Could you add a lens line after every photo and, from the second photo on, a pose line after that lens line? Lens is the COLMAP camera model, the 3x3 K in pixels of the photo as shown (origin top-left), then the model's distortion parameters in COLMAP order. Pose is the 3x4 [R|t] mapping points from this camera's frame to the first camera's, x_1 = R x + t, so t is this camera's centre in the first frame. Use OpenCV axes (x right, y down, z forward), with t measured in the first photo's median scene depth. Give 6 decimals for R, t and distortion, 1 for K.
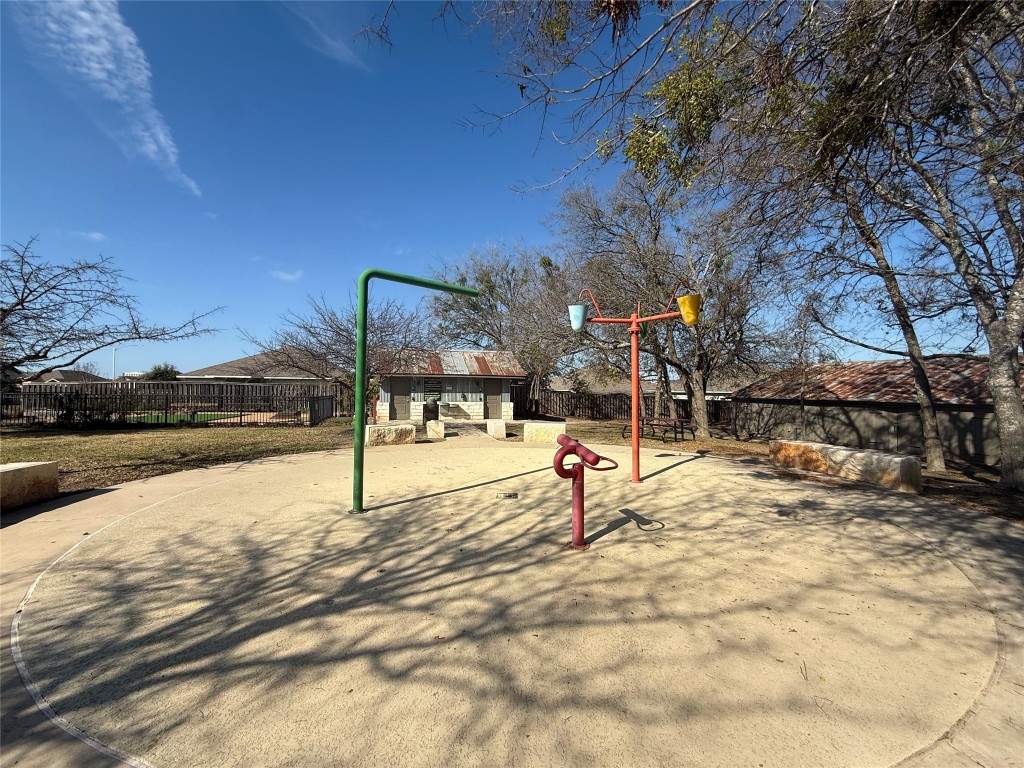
lens RADIAL K [[410.1, 0, 514.4], [0, 410.1, 386.2], [0, 0, 1]] dist [-0.000603, -0.000015]
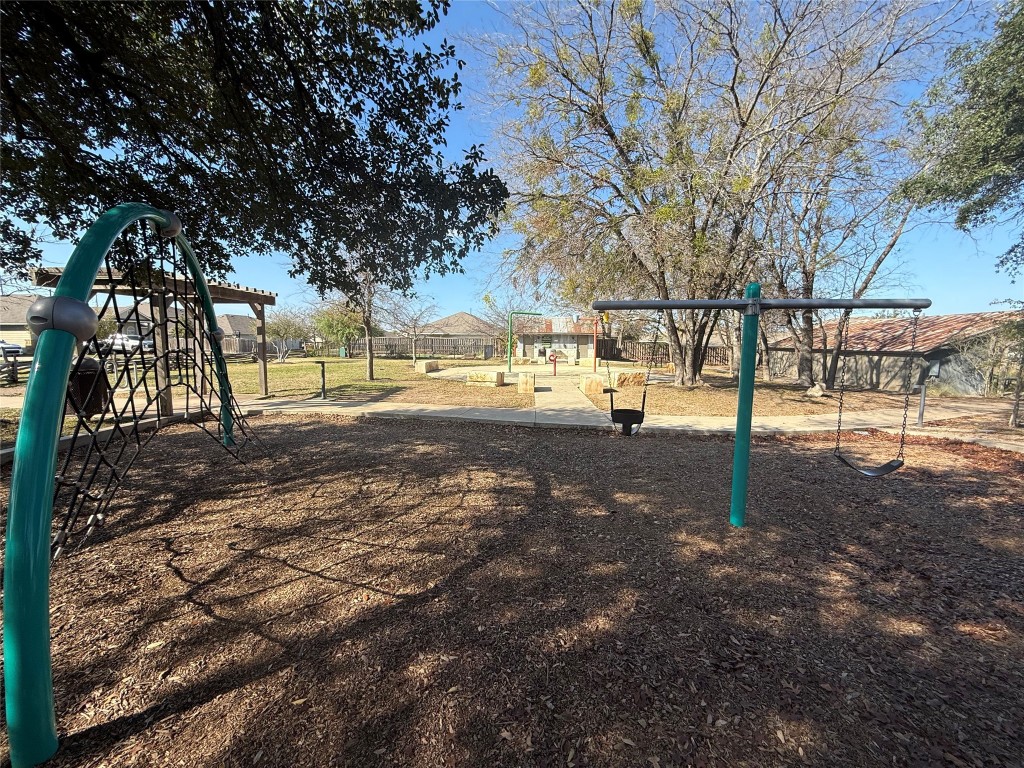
lens RADIAL K [[410.1, 0, 511.8], [0, 410.1, 385.3], [0, 0, 1]] dist [-0.000603, -0.000015]
pose [[0.939241, 0.034601, -0.341510, 0.330383], [0.005767, 0.993175, 0.116487, -0.014141], [0.343210, -0.111379, 0.932632, -0.889203]]
